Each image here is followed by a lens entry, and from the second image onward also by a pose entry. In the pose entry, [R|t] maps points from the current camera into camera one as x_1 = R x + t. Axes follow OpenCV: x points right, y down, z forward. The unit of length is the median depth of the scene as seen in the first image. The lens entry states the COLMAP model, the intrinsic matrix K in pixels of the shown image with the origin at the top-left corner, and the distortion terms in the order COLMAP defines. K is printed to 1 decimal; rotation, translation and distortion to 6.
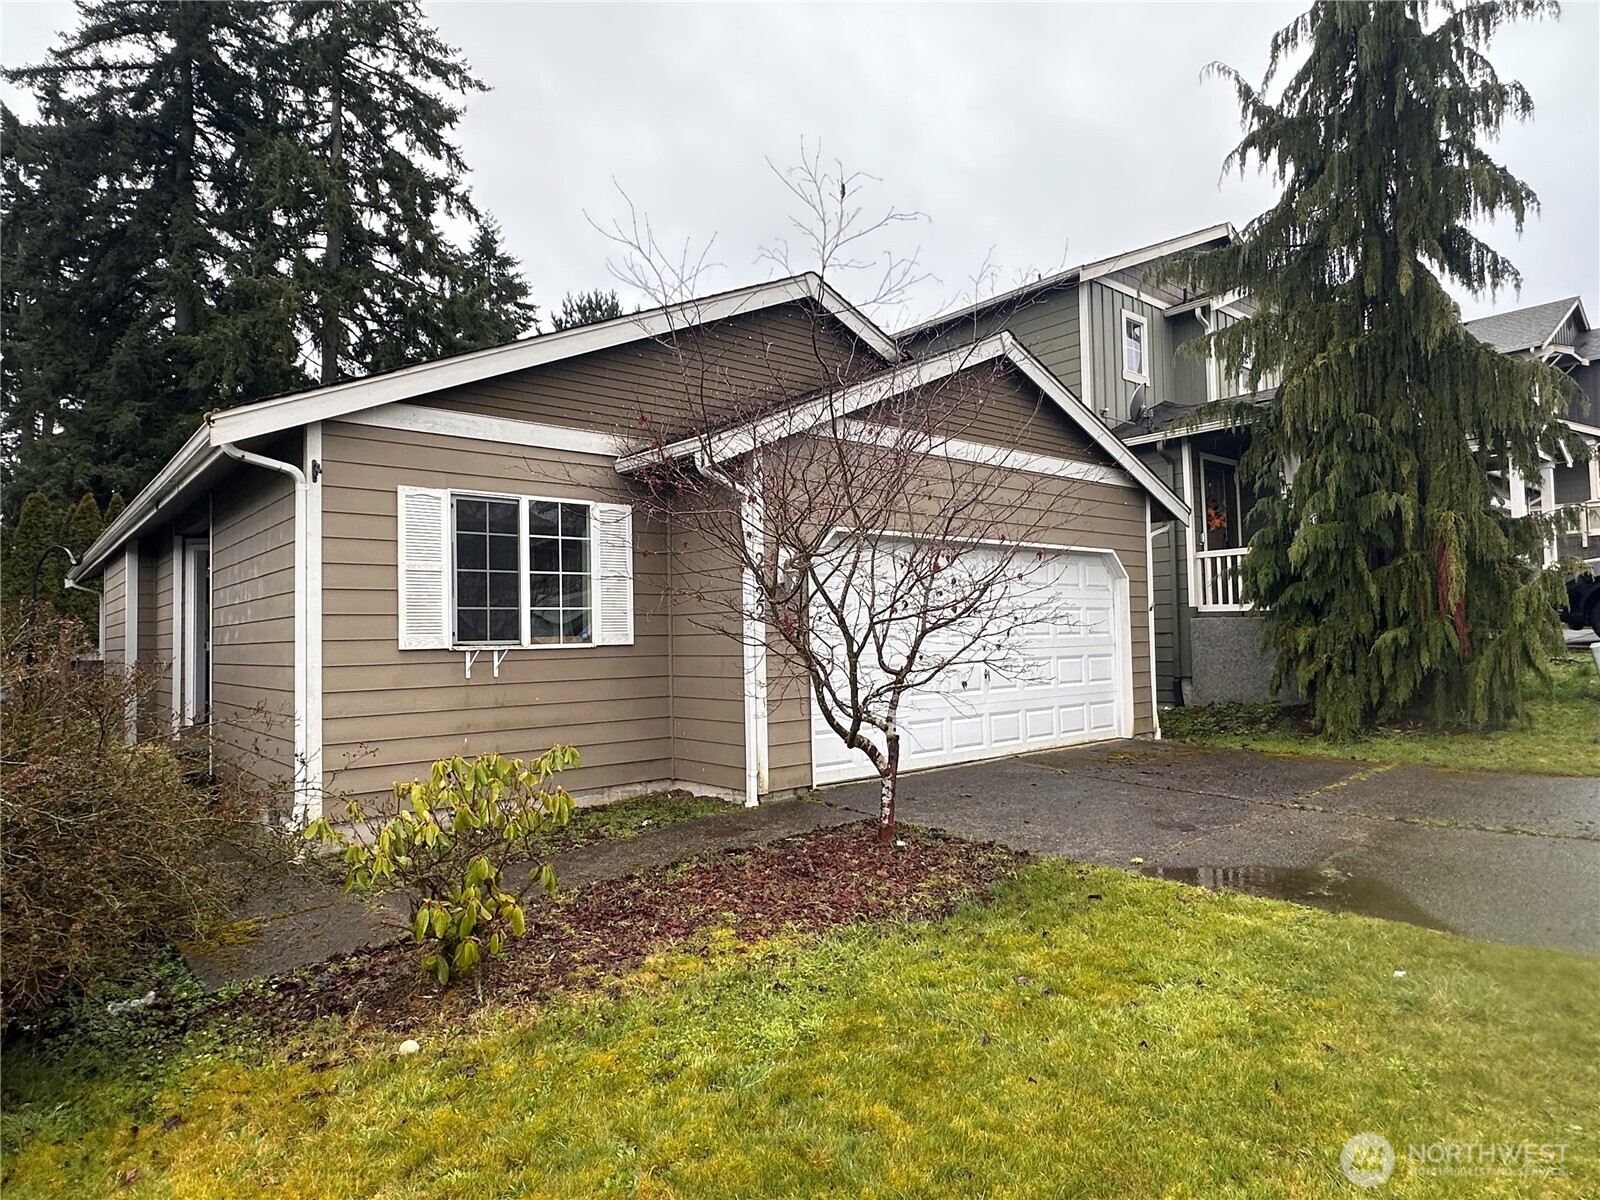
lens RADIAL K [[923.3, 0, 800.0], [0, 923.3, 600.0], [0, 0, 1]] dist [0.029490, -0.021223]
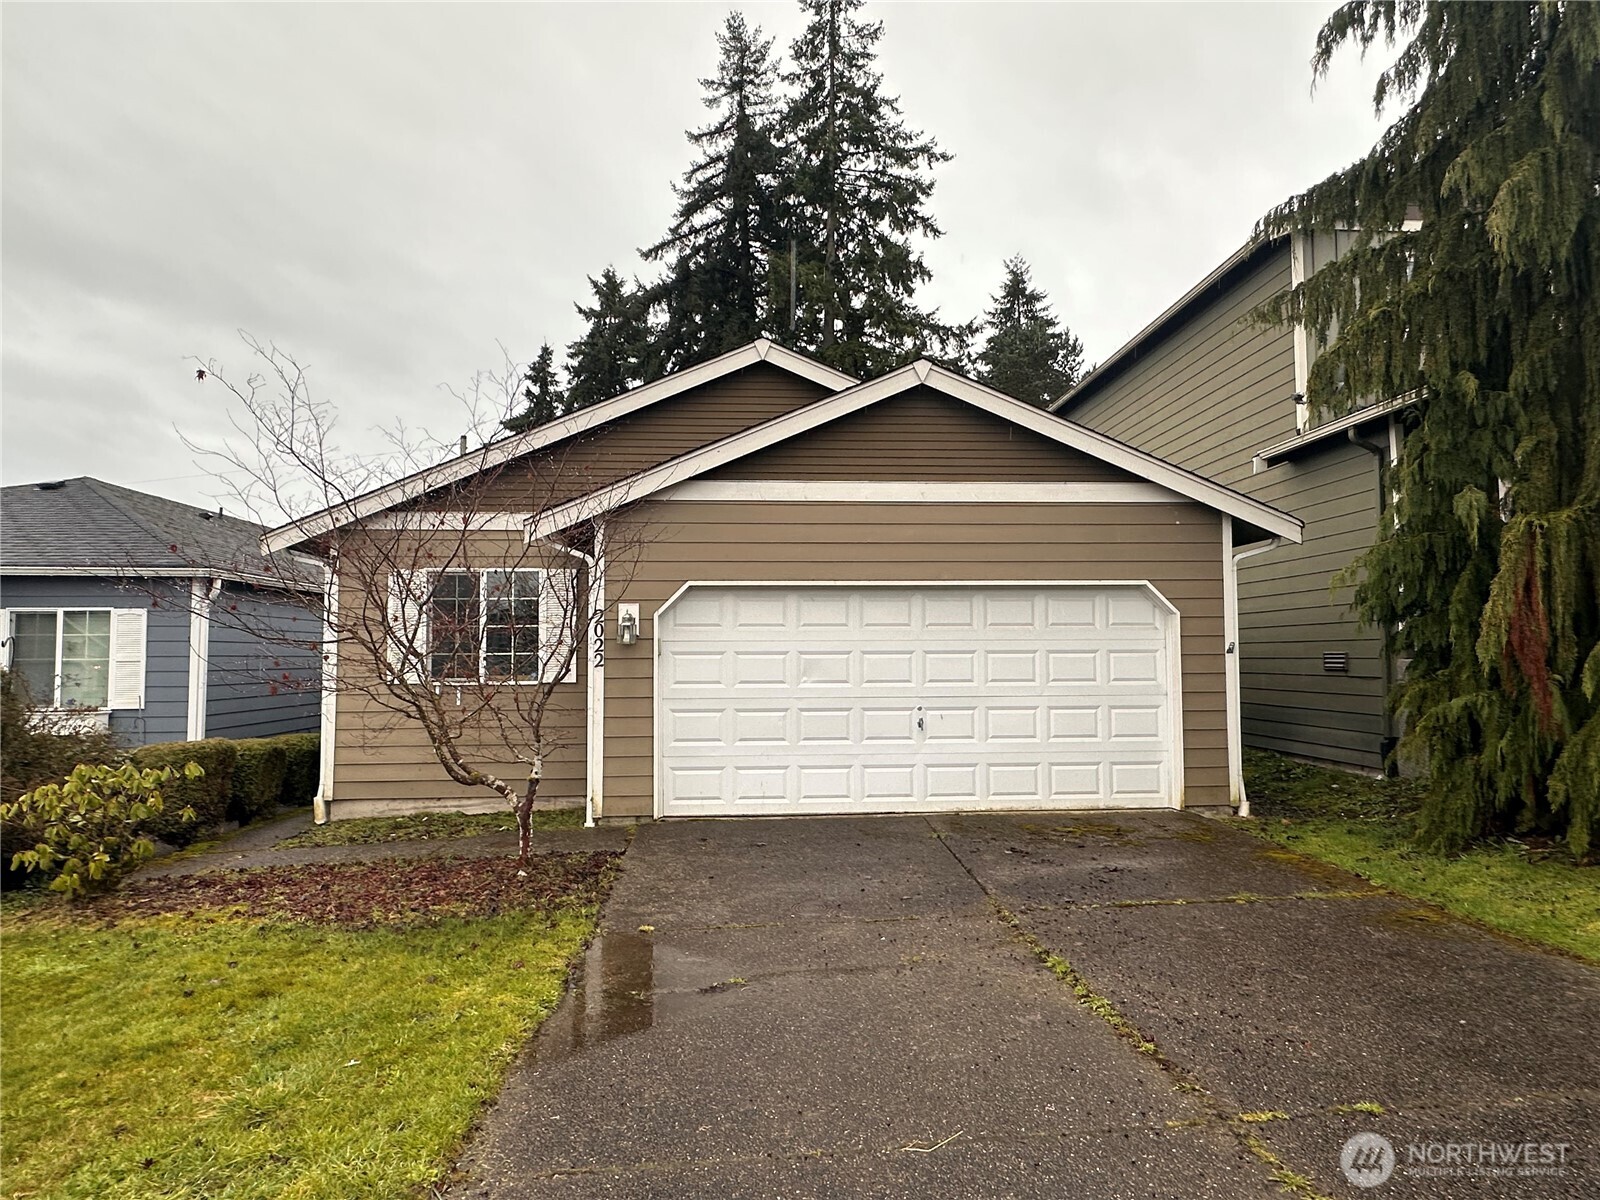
lens RADIAL K [[886.4, 0, 810.2], [0, 886.4, 614.5], [0, 0, 1]] dist [-0.000534, 0.000722]
pose [[0.805271, -0.010440, -0.592815, 0.537851], [0.012910, 0.999917, -0.000072, -0.026427], [0.592766, -0.007595, 0.805339, 0.171140]]
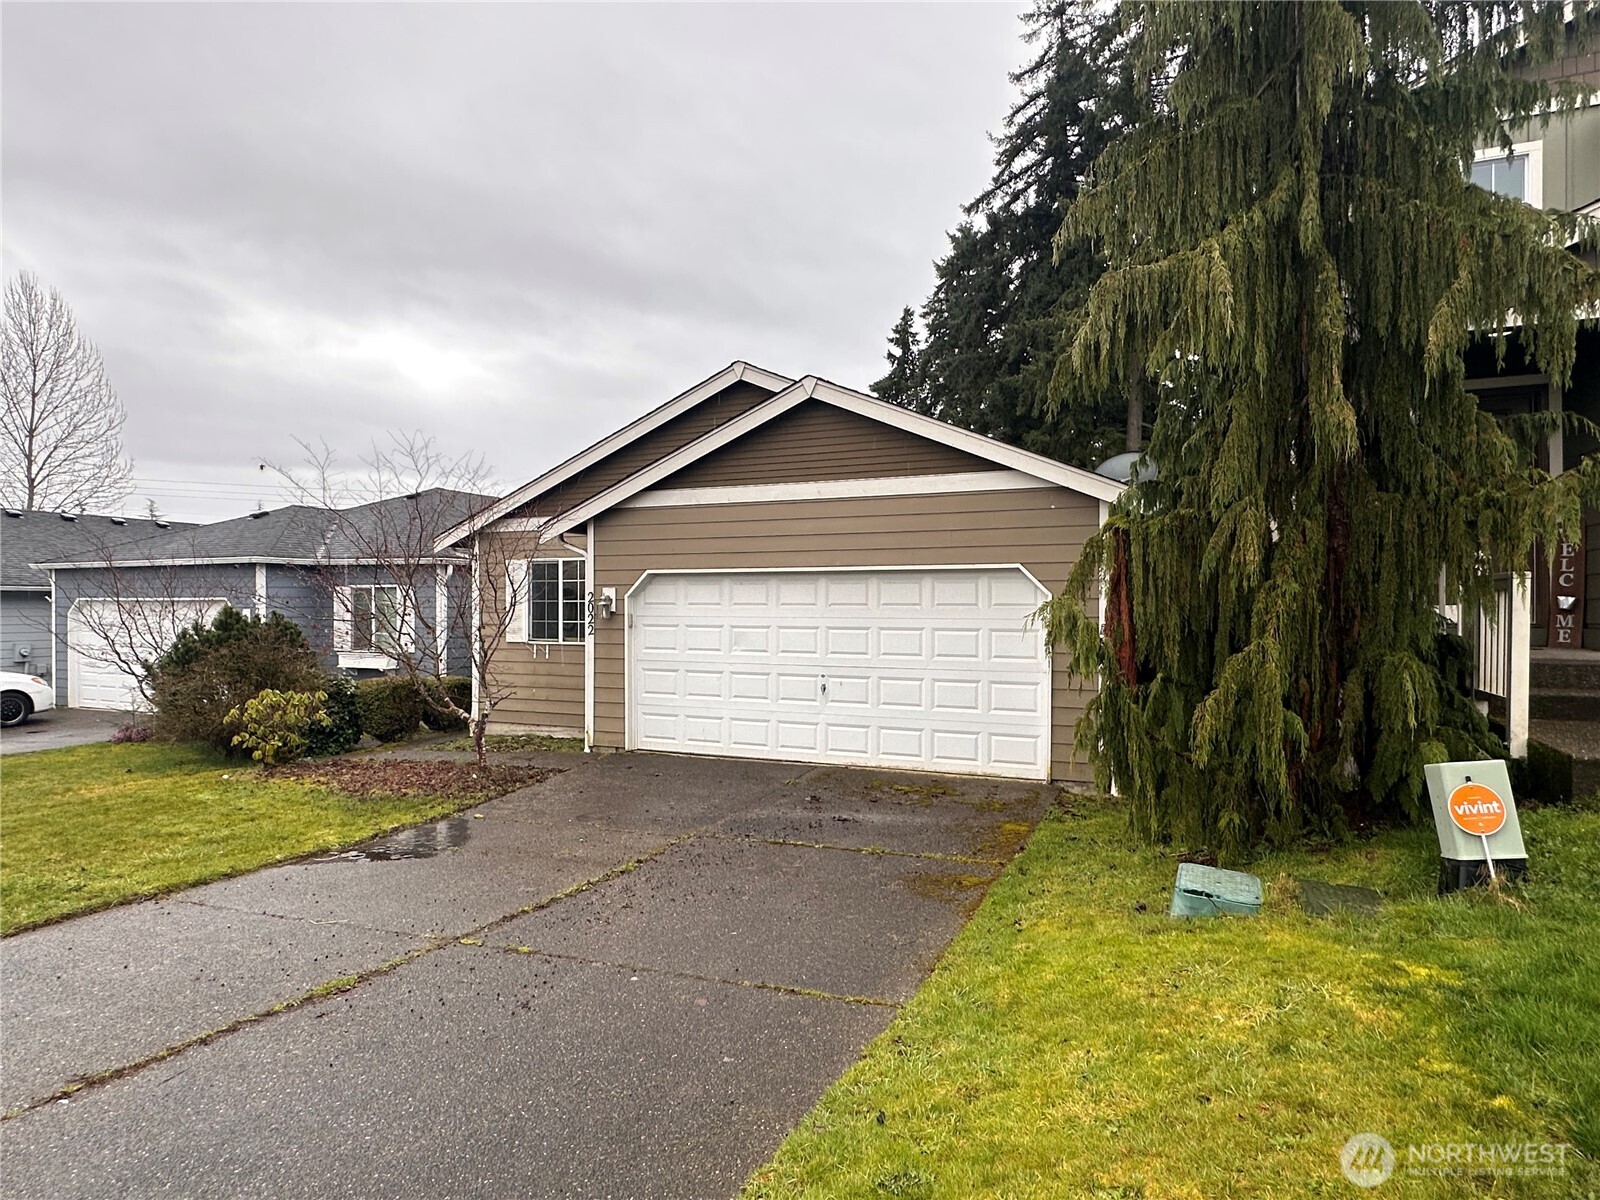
lens RADIAL K [[886.4, 0, 810.2], [0, 886.4, 614.5], [0, 0, 1]] dist [-0.000534, 0.000722]
pose [[0.464431, 0.033676, -0.884969, 0.938322], [0.025396, 0.998359, 0.051318, -0.051886], [0.885245, -0.046309, 0.462814, 0.414439]]
